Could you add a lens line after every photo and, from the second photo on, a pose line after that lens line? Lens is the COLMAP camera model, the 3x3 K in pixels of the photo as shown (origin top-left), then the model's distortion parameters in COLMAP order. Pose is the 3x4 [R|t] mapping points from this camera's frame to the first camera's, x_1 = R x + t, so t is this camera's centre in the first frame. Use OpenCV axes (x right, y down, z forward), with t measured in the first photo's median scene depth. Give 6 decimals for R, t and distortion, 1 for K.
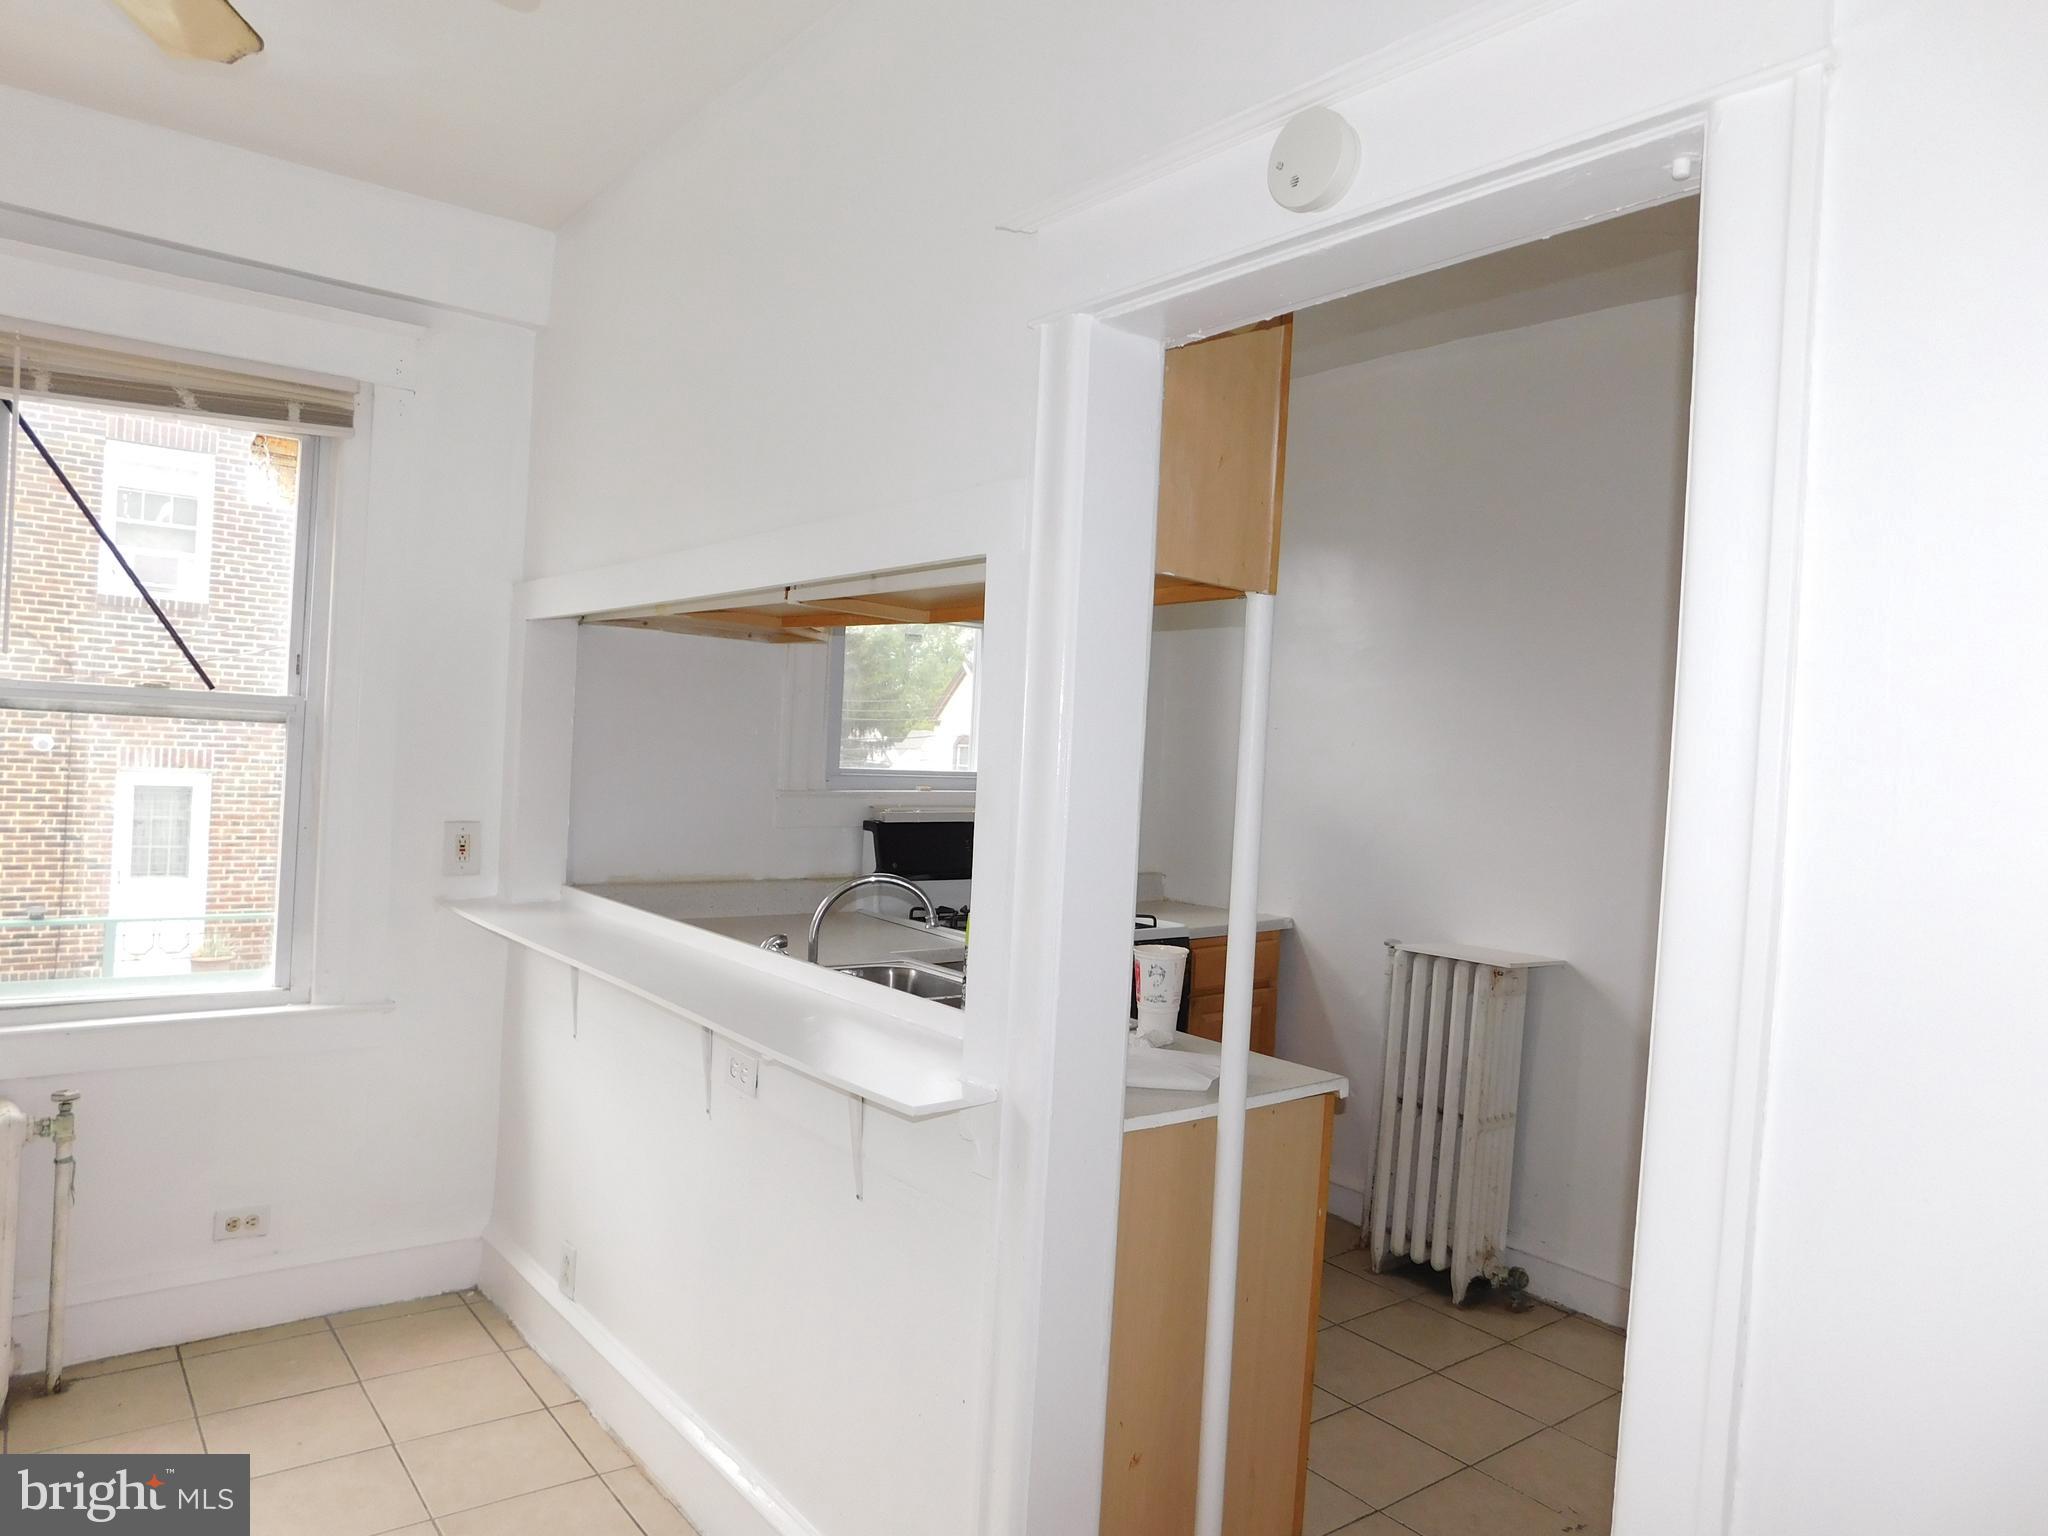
lens RADIAL K [[1361.6, 0, 1029.4], [0, 1361.6, 767.1], [0, 0, 1]] dist [-0.071063, 0.057190]
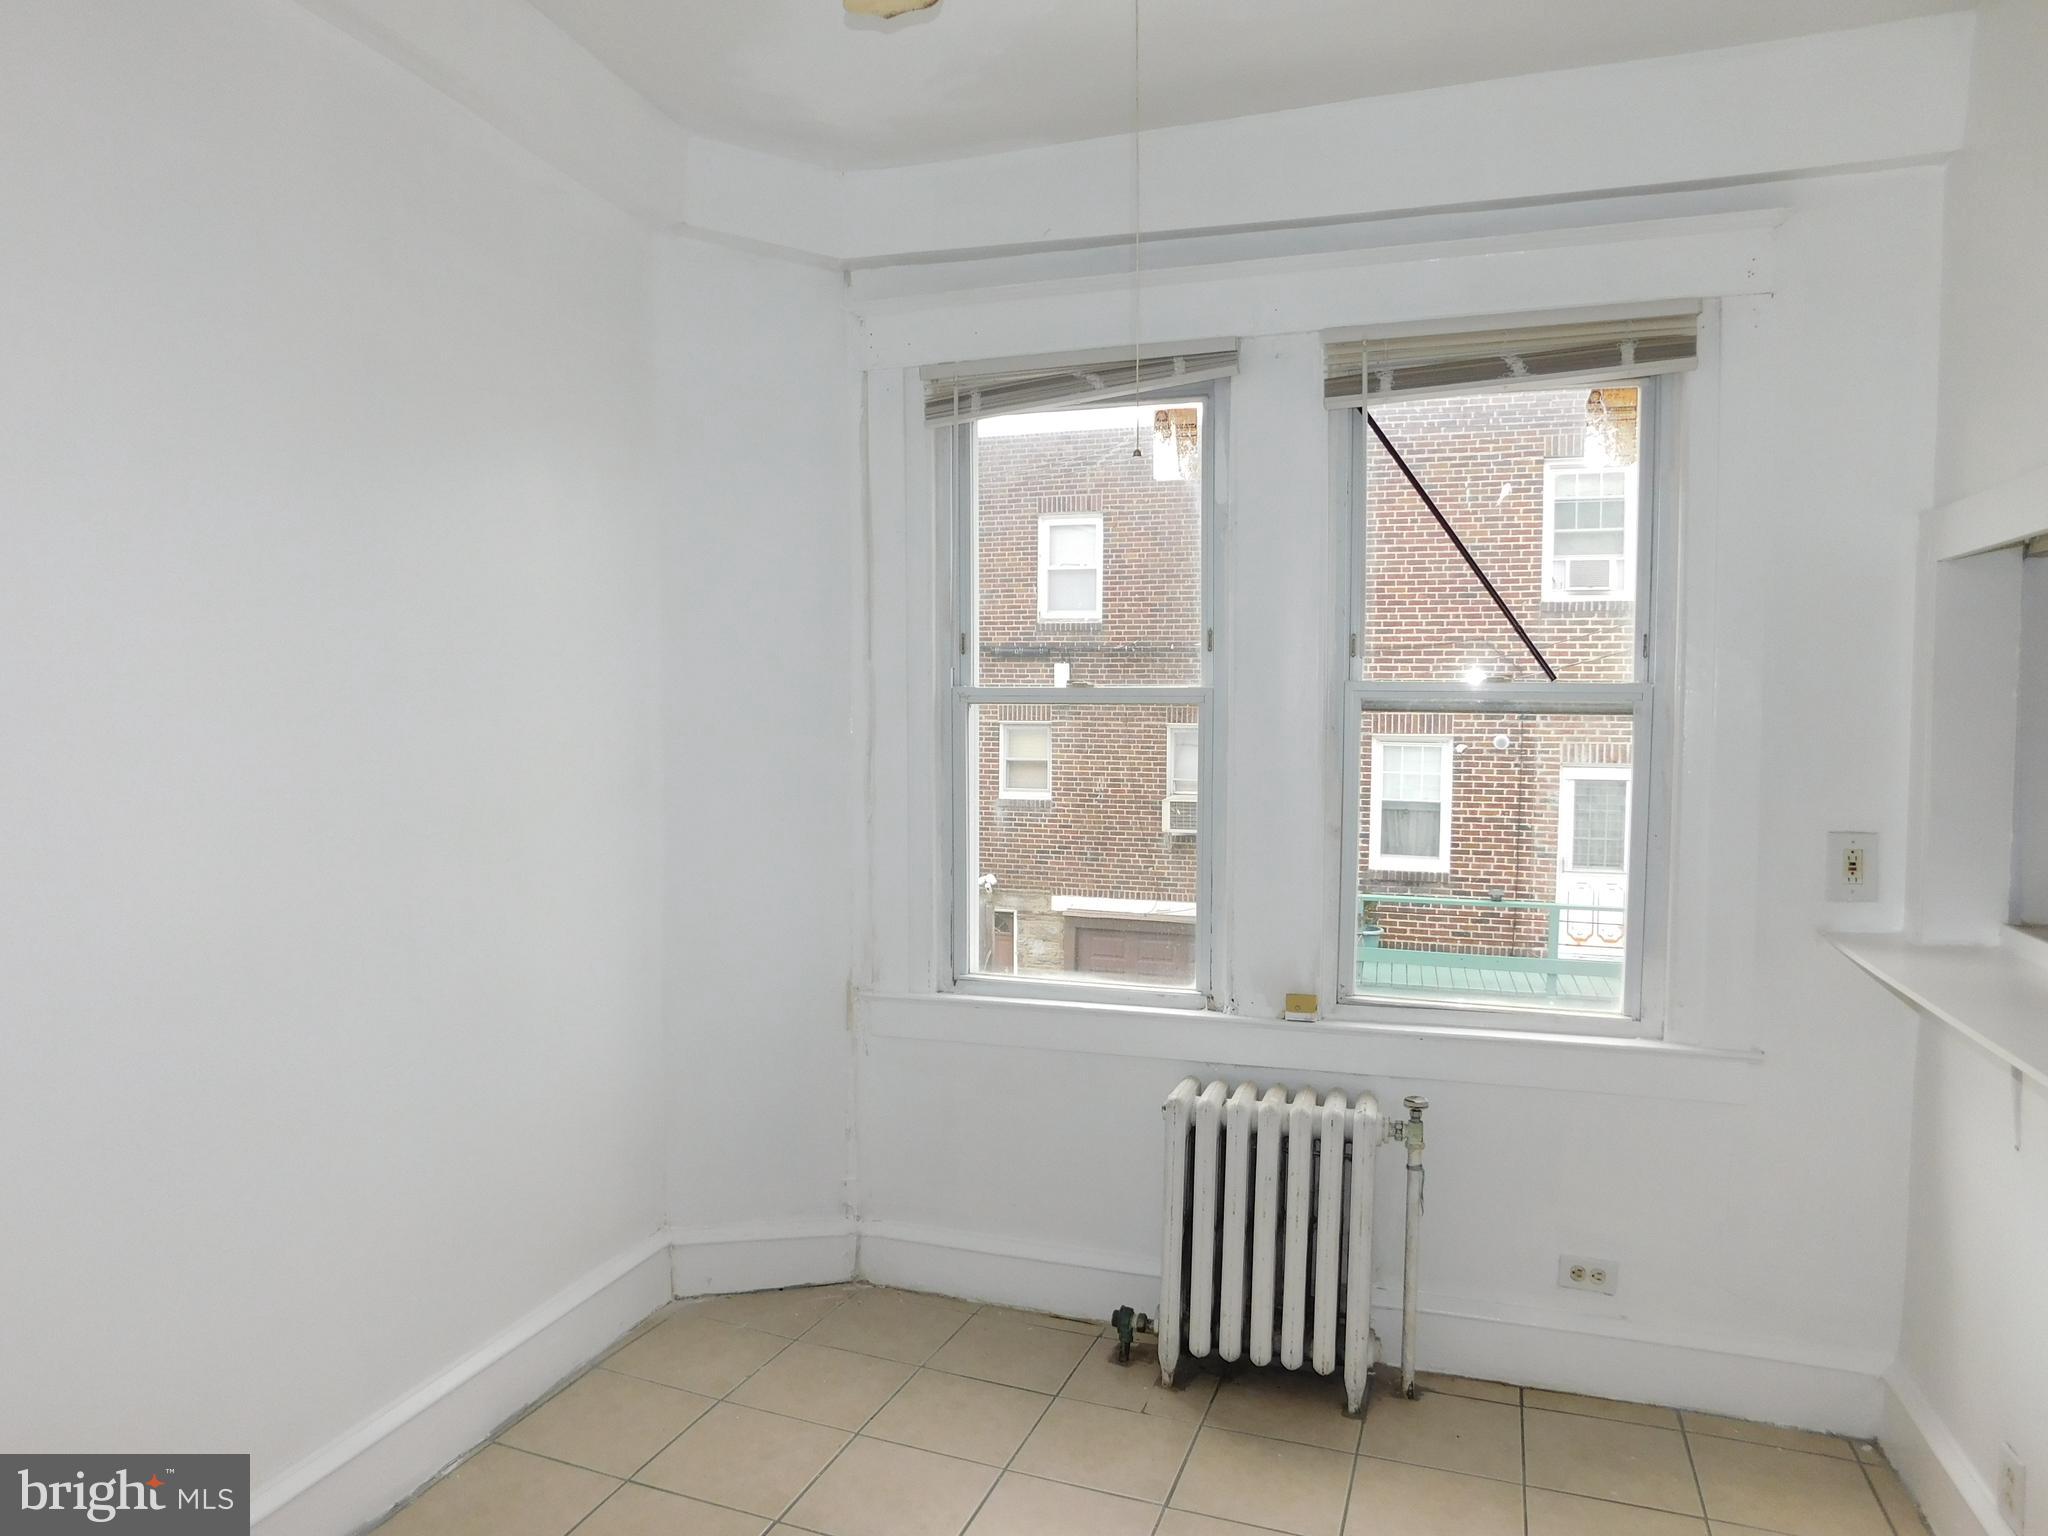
lens RADIAL K [[1361.6, 0, 1035.2], [0, 1361.6, 763.4], [0, 0, 1]] dist [-0.071063, 0.057190]
pose [[0.547128, -0.011407, -0.836971, -0.036700], [0.014027, 0.999892, -0.004458, -0.002166], [0.836931, -0.009301, 0.547229, 0.195636]]
